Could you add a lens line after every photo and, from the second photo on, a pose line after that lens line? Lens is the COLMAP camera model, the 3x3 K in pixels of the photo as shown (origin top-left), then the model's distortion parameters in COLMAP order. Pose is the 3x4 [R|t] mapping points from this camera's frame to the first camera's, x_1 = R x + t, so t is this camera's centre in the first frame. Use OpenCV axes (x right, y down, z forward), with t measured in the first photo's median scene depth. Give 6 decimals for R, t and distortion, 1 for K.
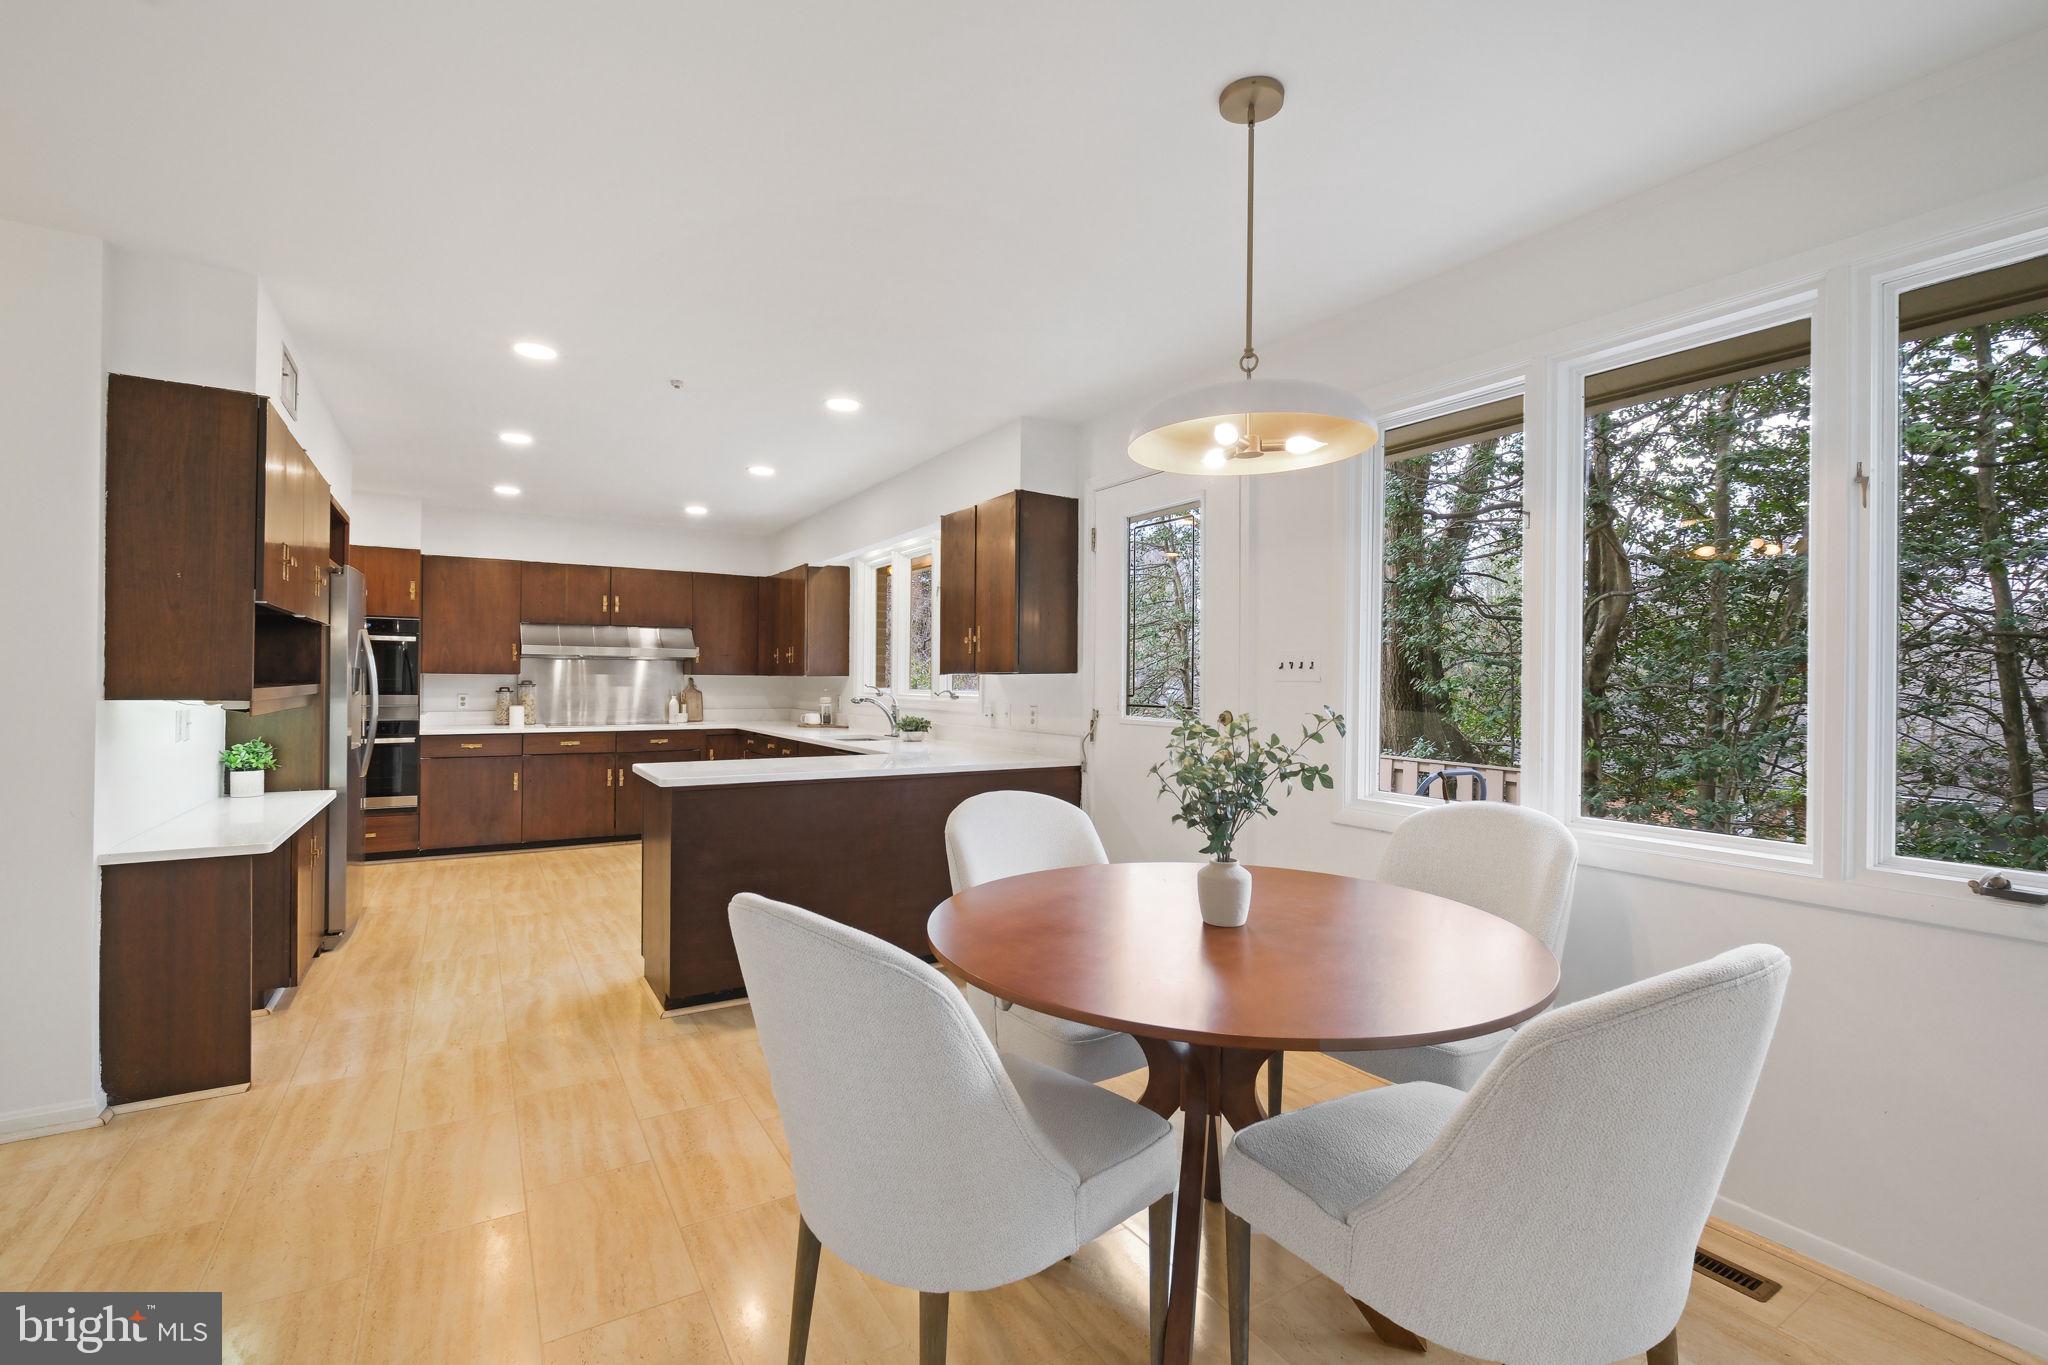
lens RADIAL K [[899.5, 0, 1018.3], [0, 899.5, 681.5], [0, 0, 1]] dist [-0.000106, -0.000299]
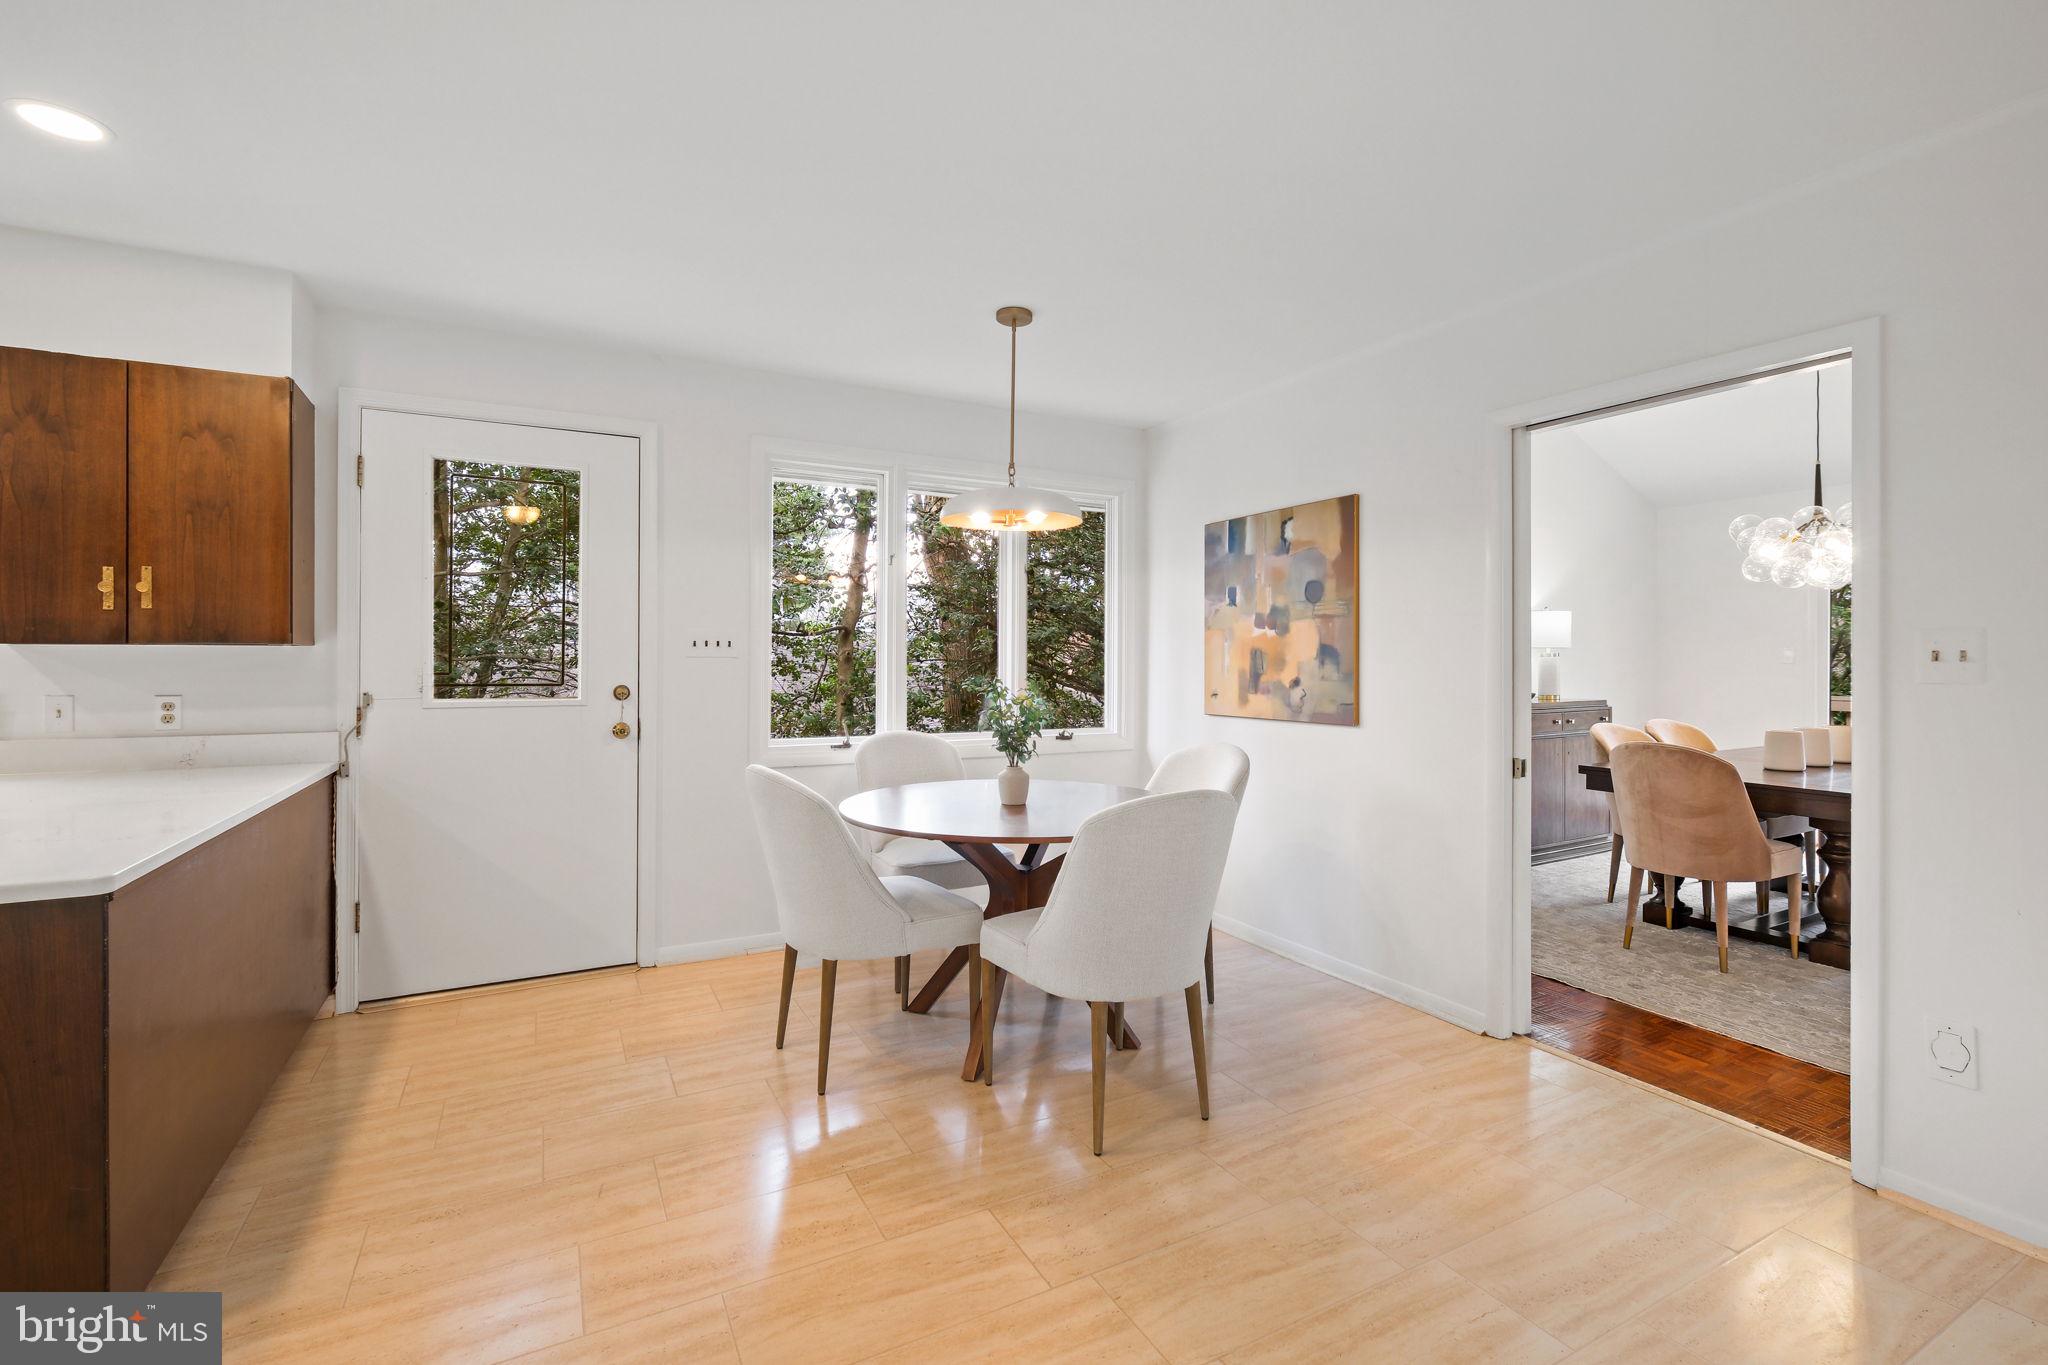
lens RADIAL K [[899.5, 0, 1025.4], [0, 899.5, 664.7], [0, 0, 1]] dist [-0.000106, -0.000299]
pose [[0.060809, -0.013203, 0.998062, -0.444207], [-0.004870, 0.999897, 0.013524, -0.004510], [-0.998138, -0.005683, 0.060738, 0.271126]]
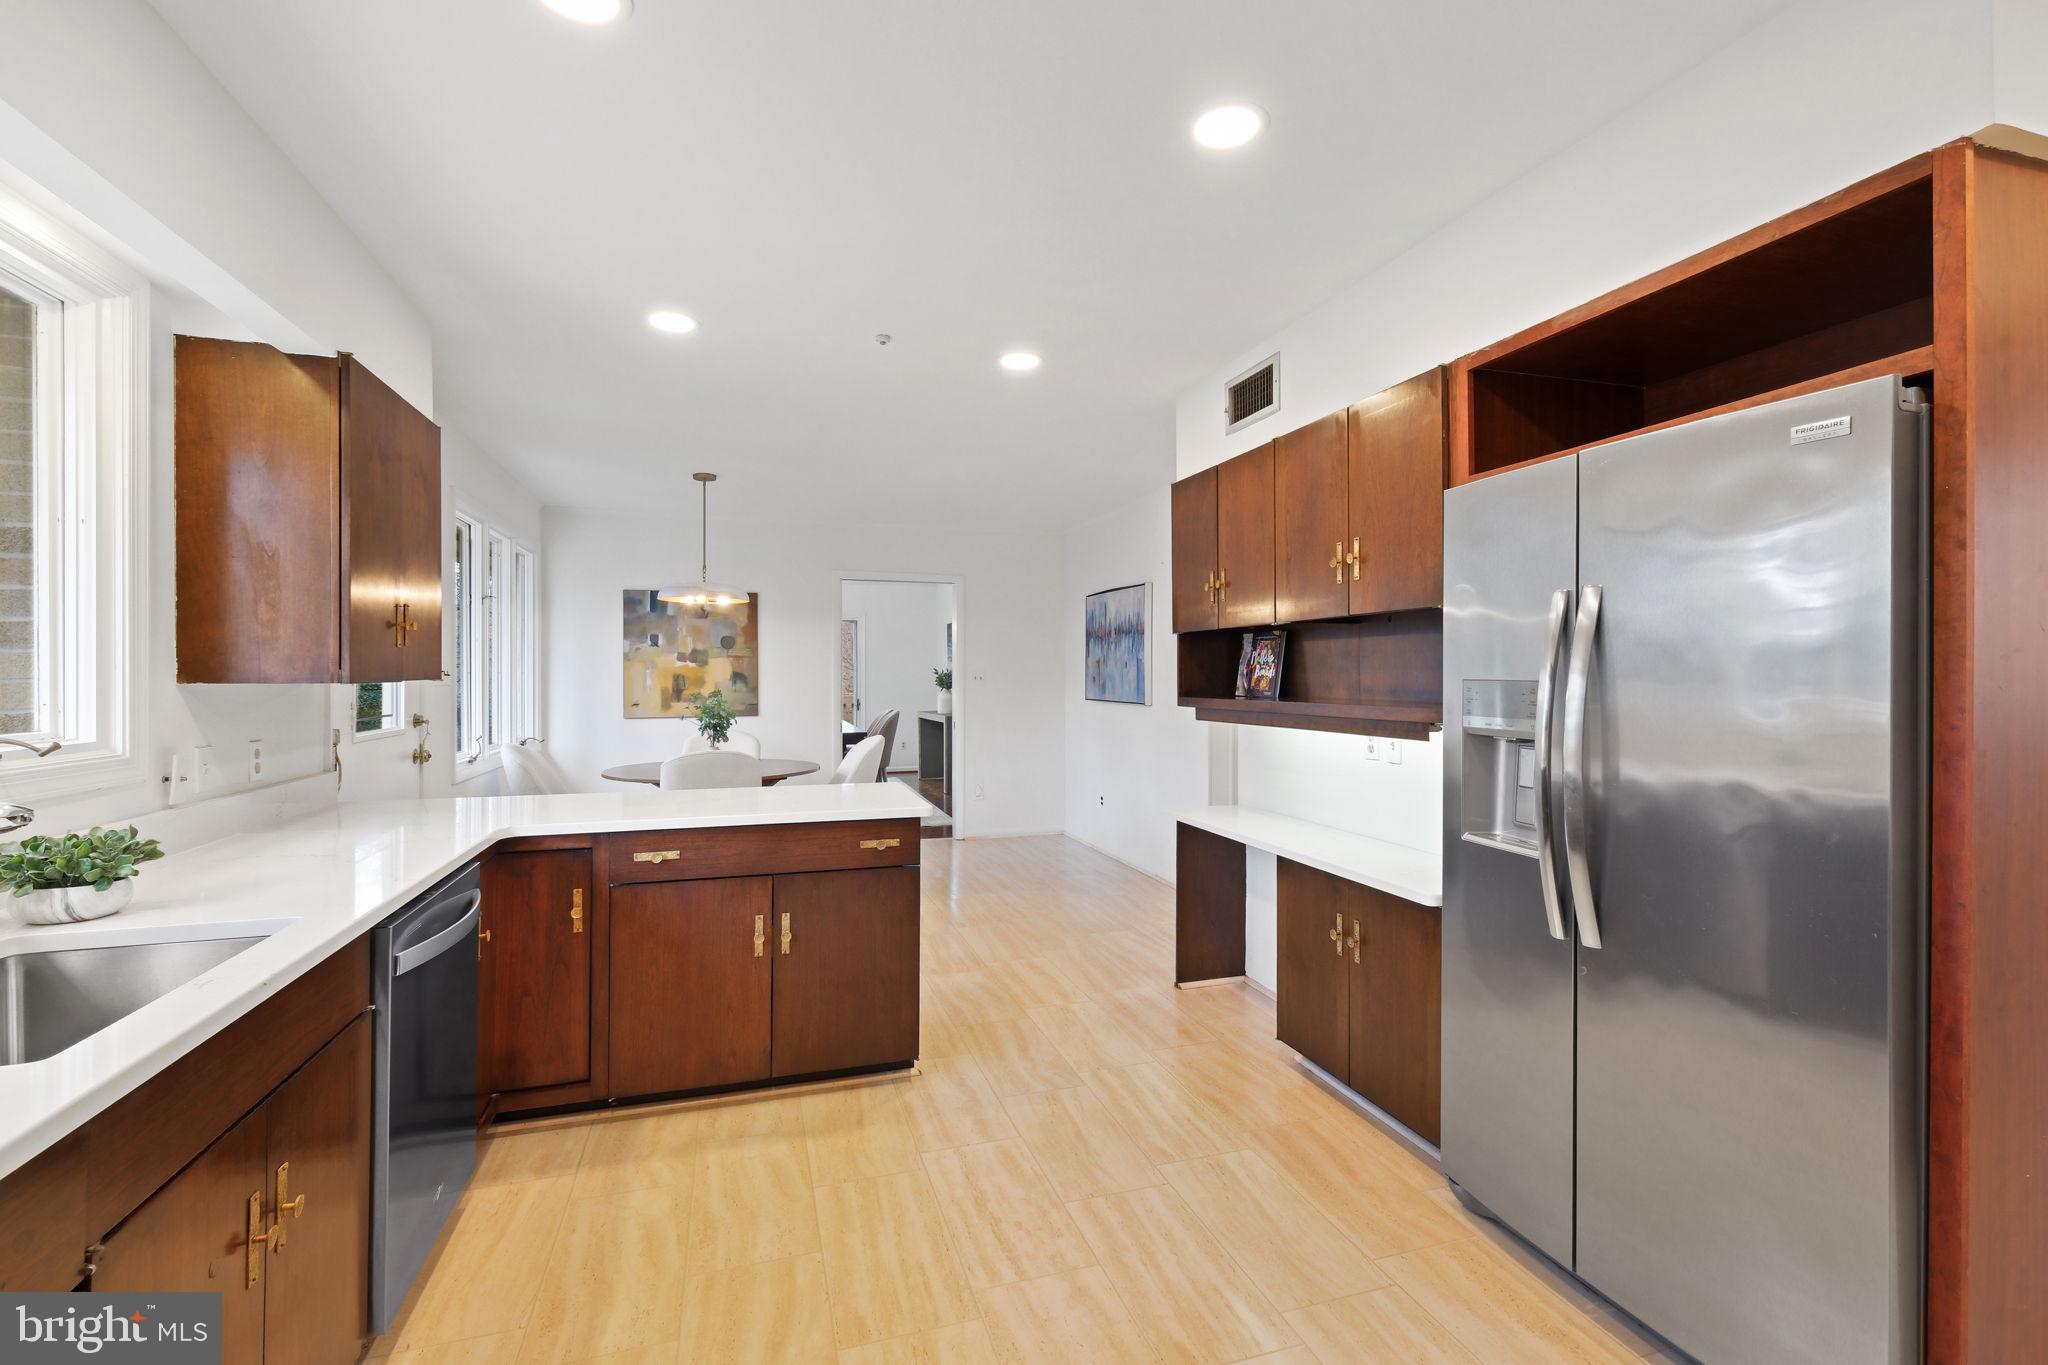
lens RADIAL K [[899.5, 0, 1023.1], [0, 899.5, 670.3], [0, 0, 1]] dist [-0.000106, -0.000299]
pose [[-0.969962, -0.006258, 0.243175, -0.432368], [-0.007035, 0.999973, -0.002328, -0.013140], [-0.243154, -0.003969, -0.969980, 1.080347]]
